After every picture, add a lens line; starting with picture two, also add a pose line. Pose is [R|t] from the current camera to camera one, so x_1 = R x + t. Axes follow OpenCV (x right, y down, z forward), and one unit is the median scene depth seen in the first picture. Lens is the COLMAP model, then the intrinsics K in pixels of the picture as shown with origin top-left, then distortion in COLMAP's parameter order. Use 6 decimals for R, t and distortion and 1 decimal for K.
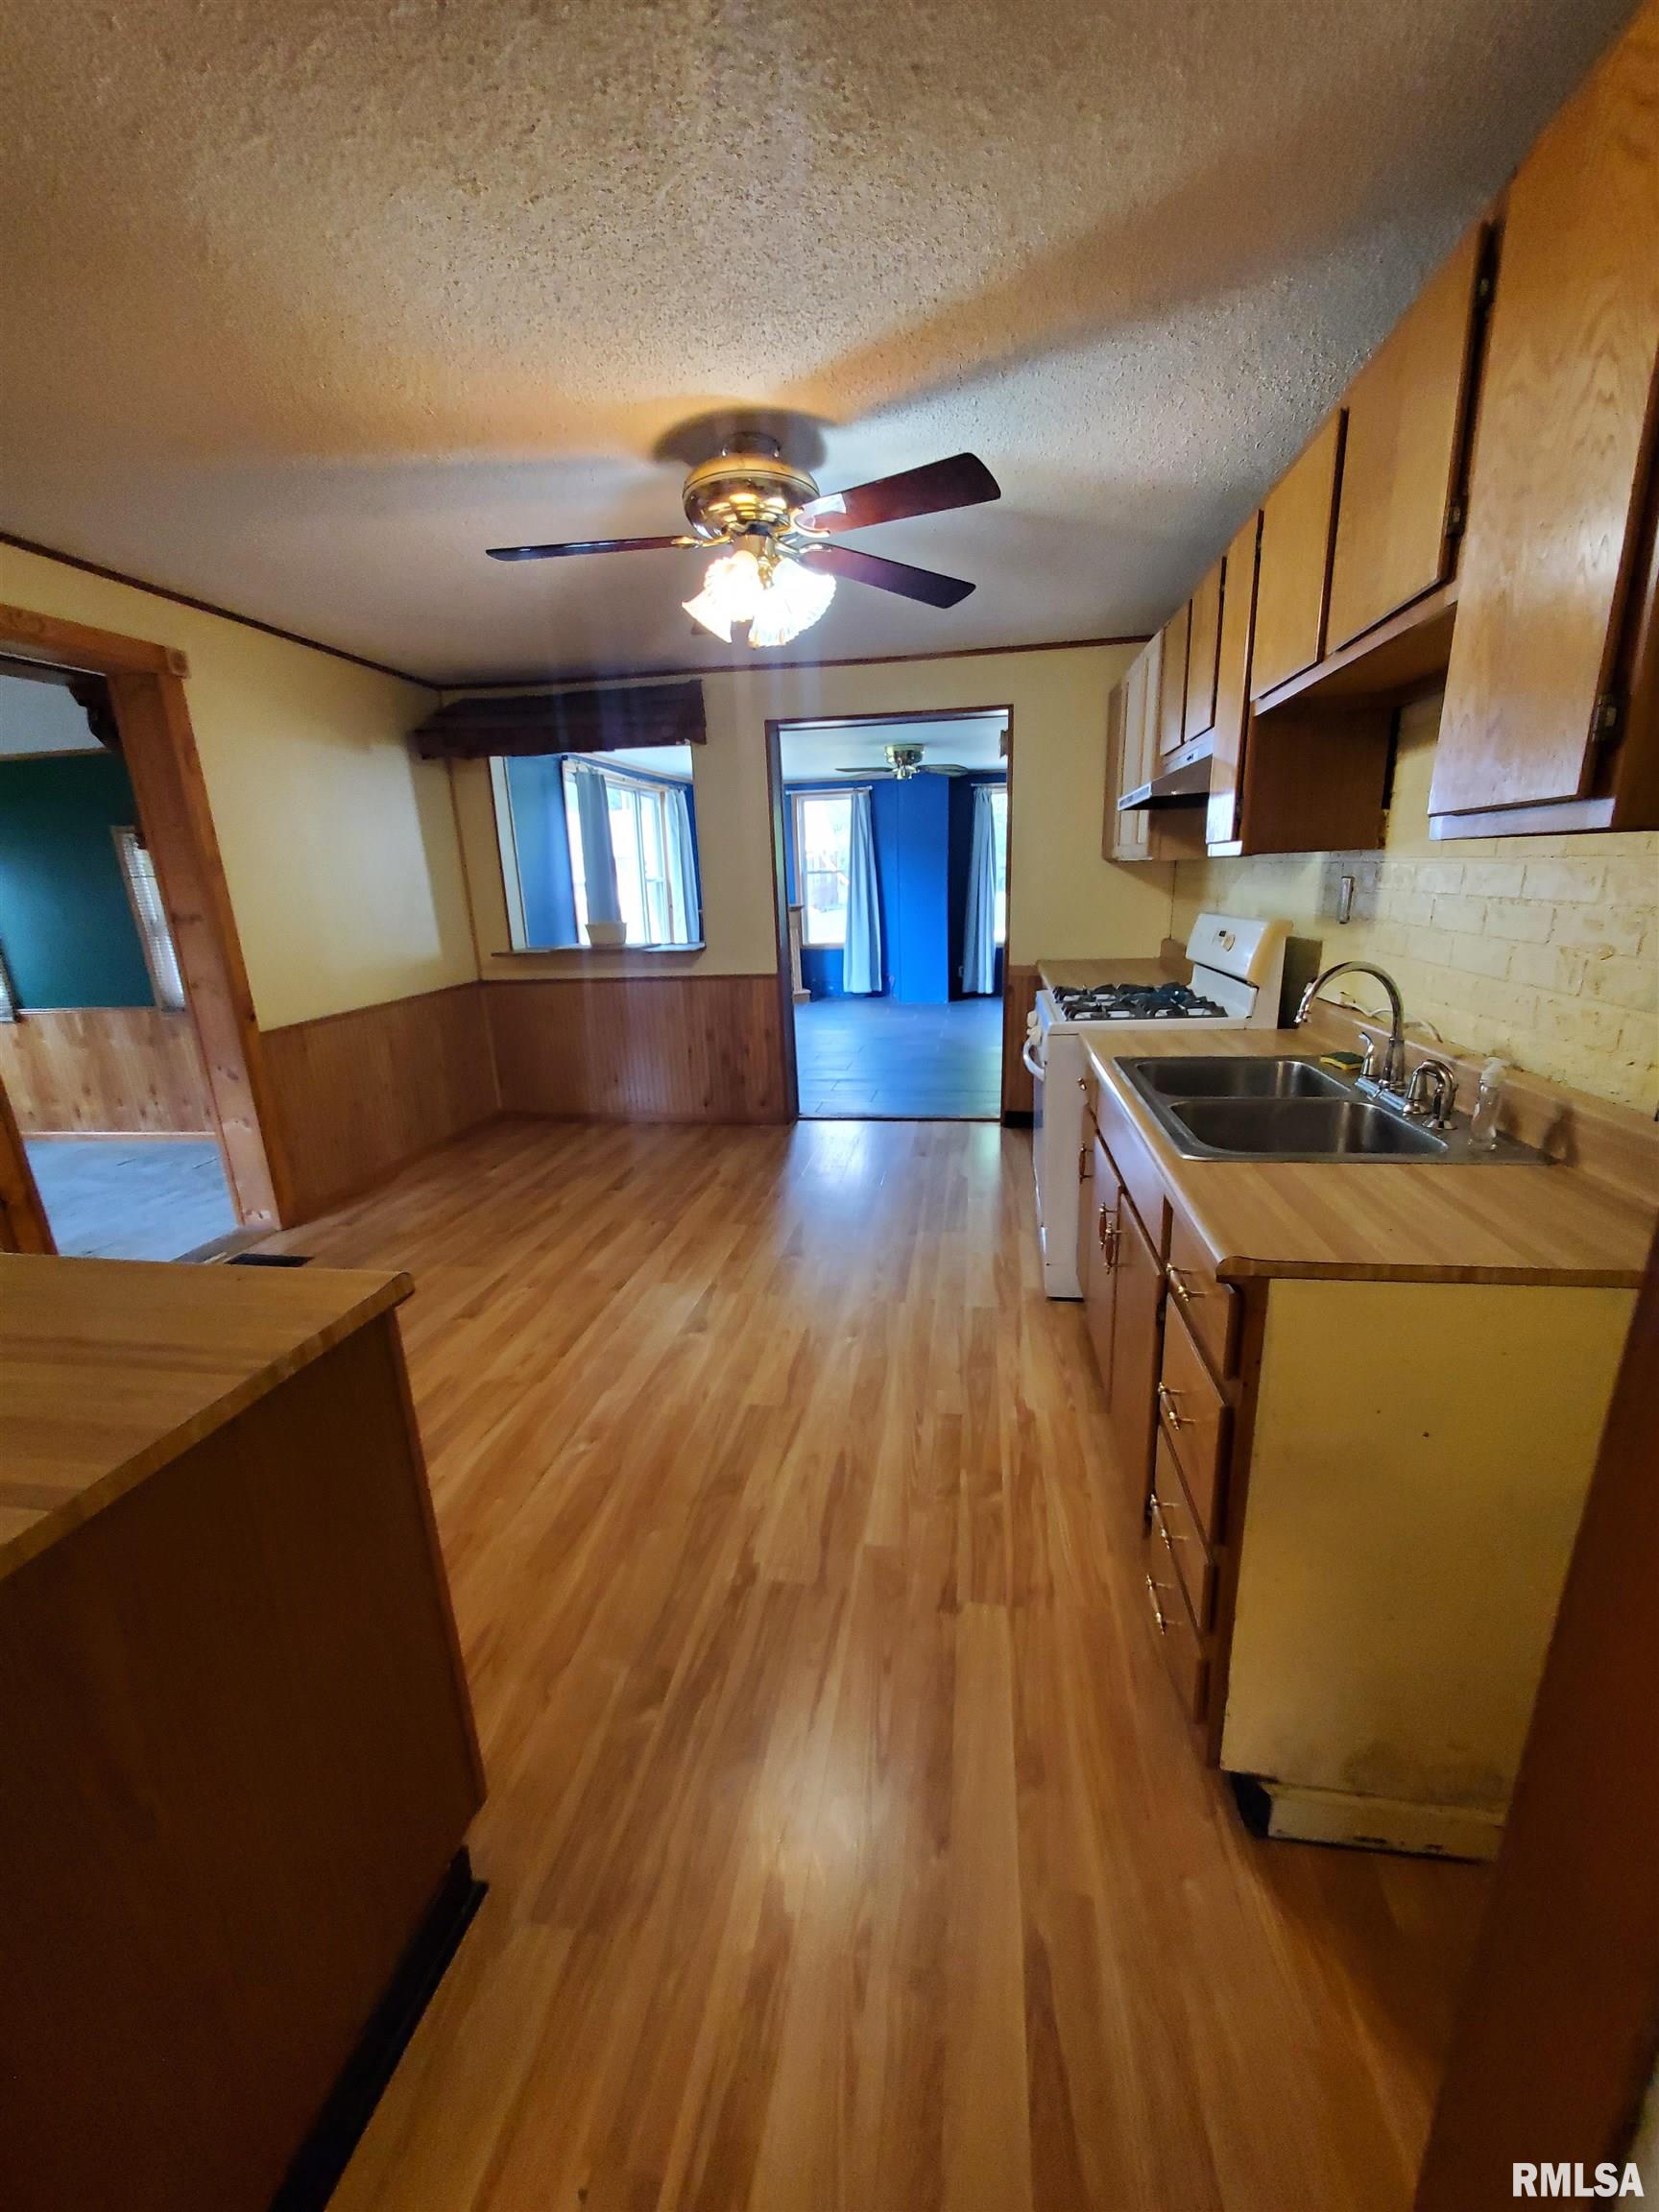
lens RADIAL K [[883.6, 0, 834.9], [0, 883.6, 1142.6], [0, 0, 1]] dist [0.004627, -0.003166]
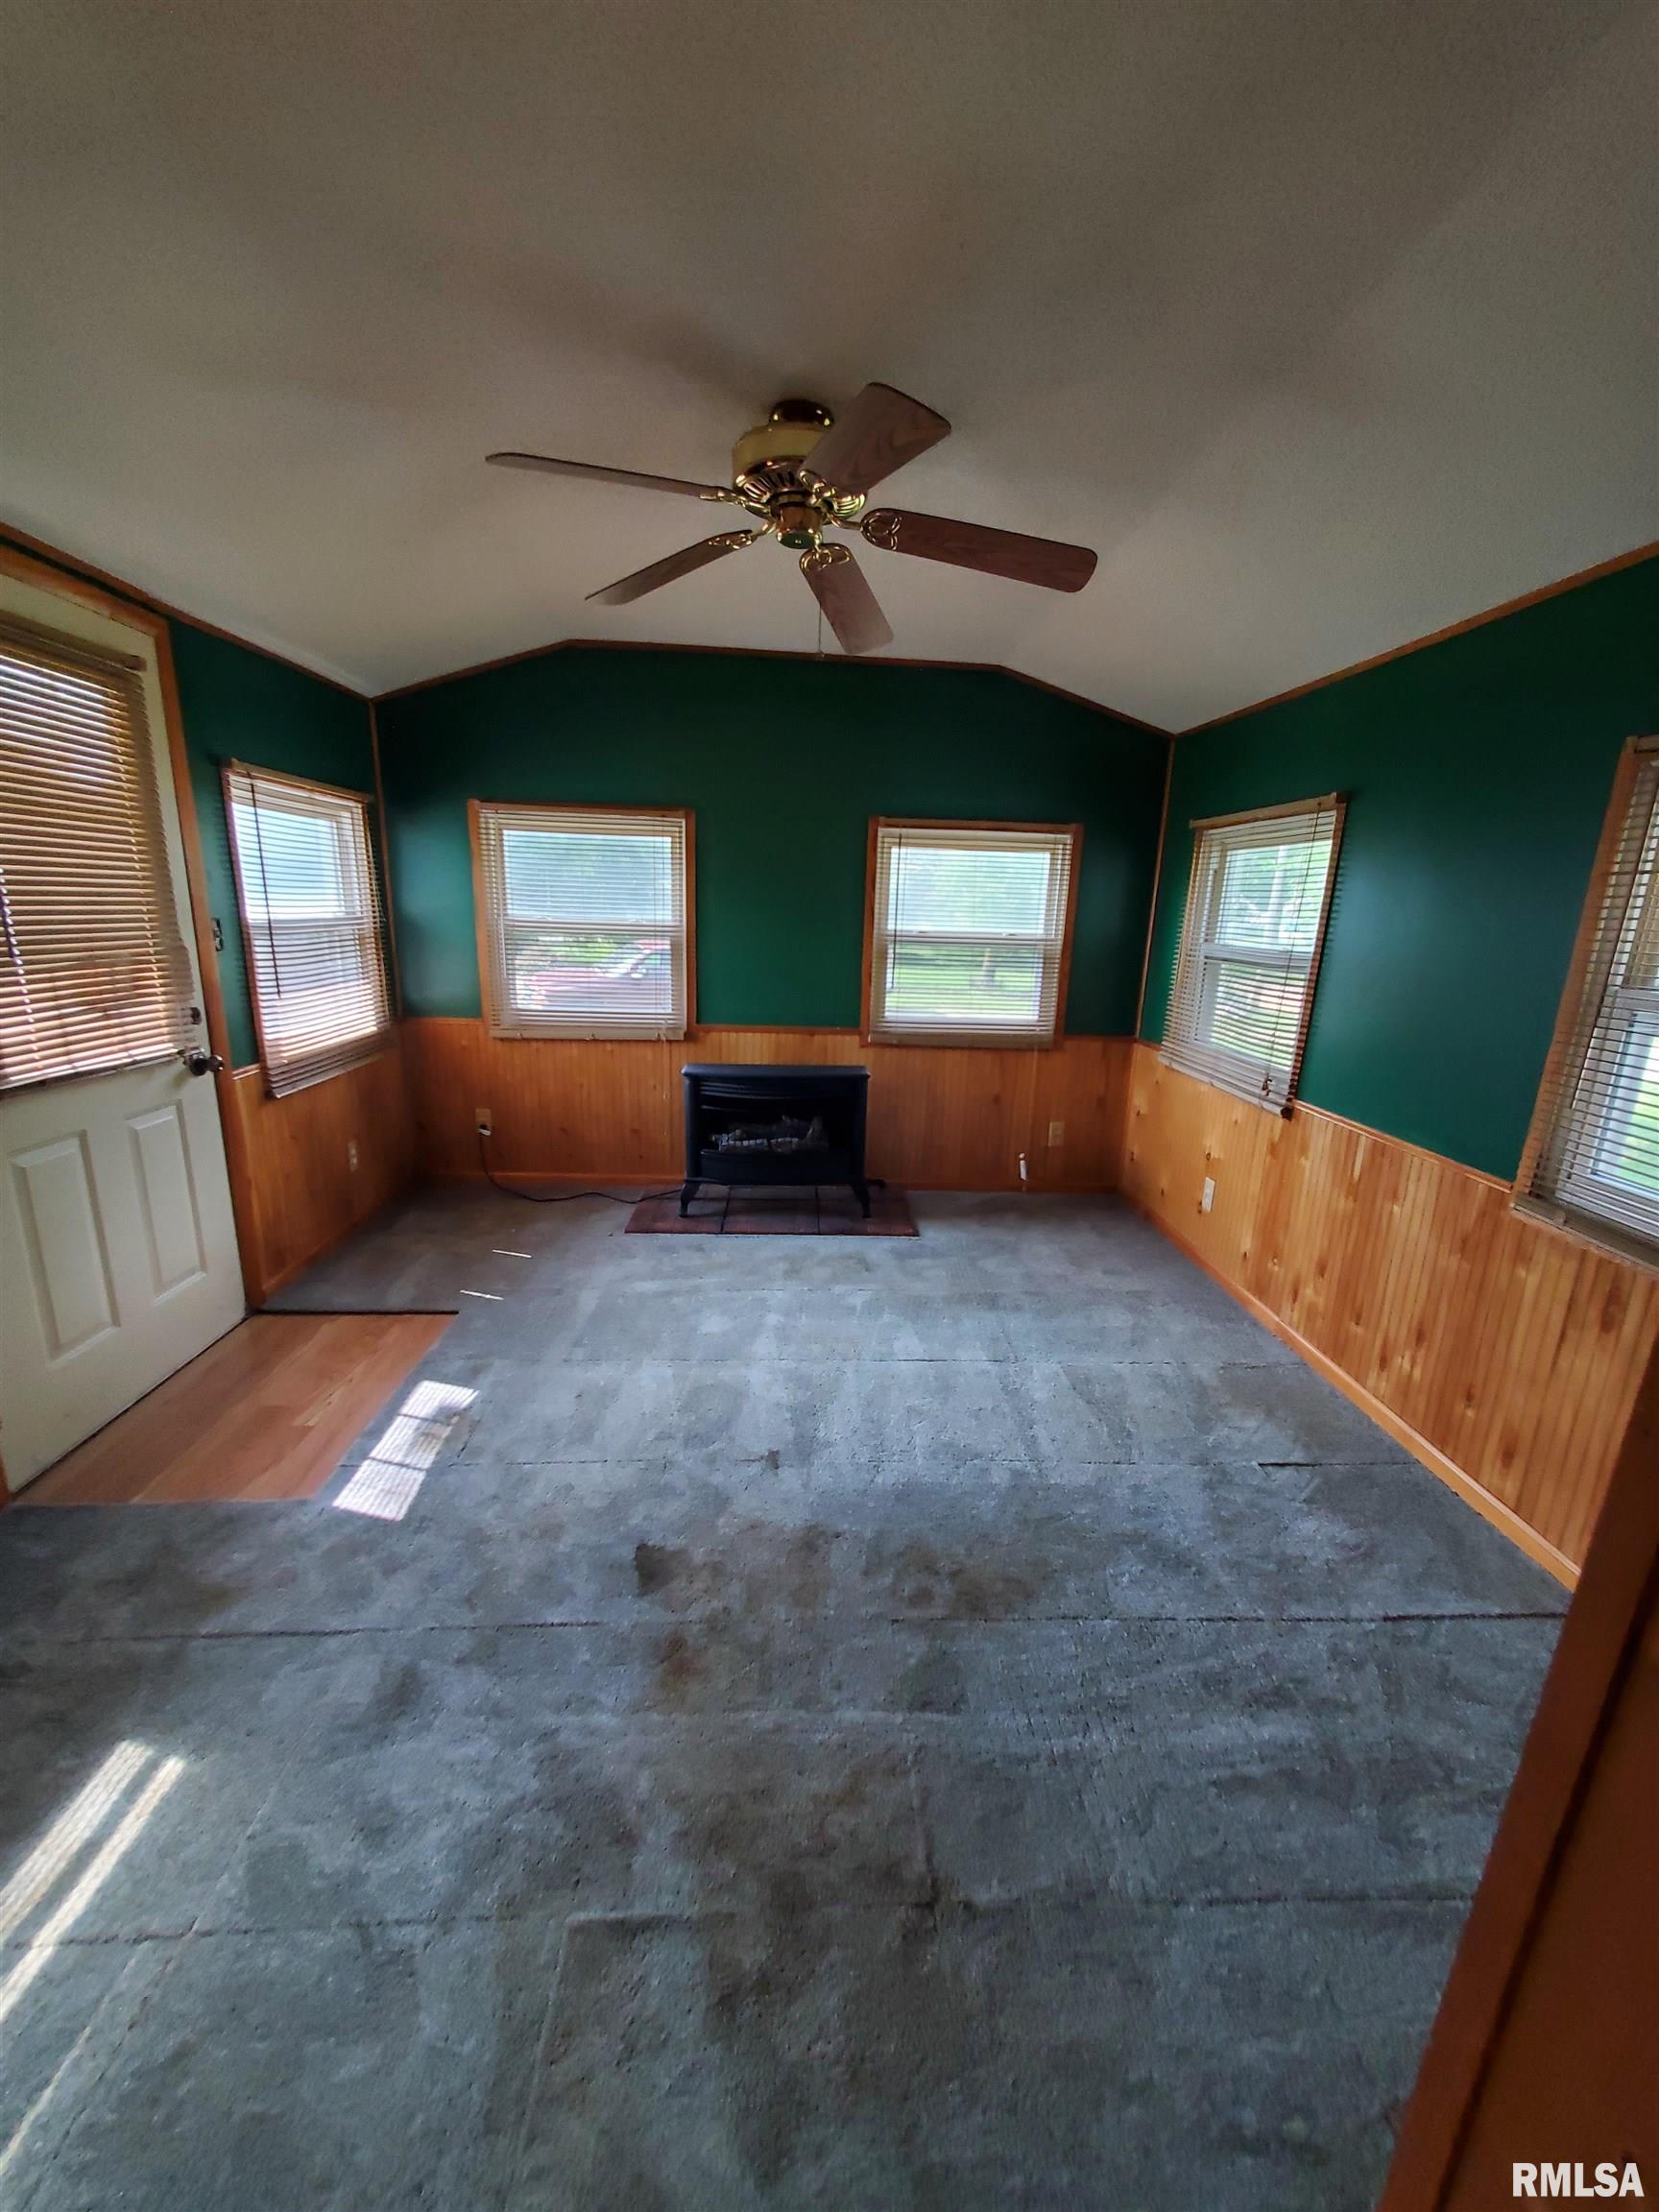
lens RADIAL K [[883.6, 0, 824.7], [0, 883.6, 1133.1], [0, 0, 1]] dist [0.004627, -0.003166]
pose [[0.204076, 0.292482, -0.934242, -0.797198], [-0.321434, 0.921435, 0.218258, -0.290491], [0.924680, 0.255756, 0.282057, 1.021131]]
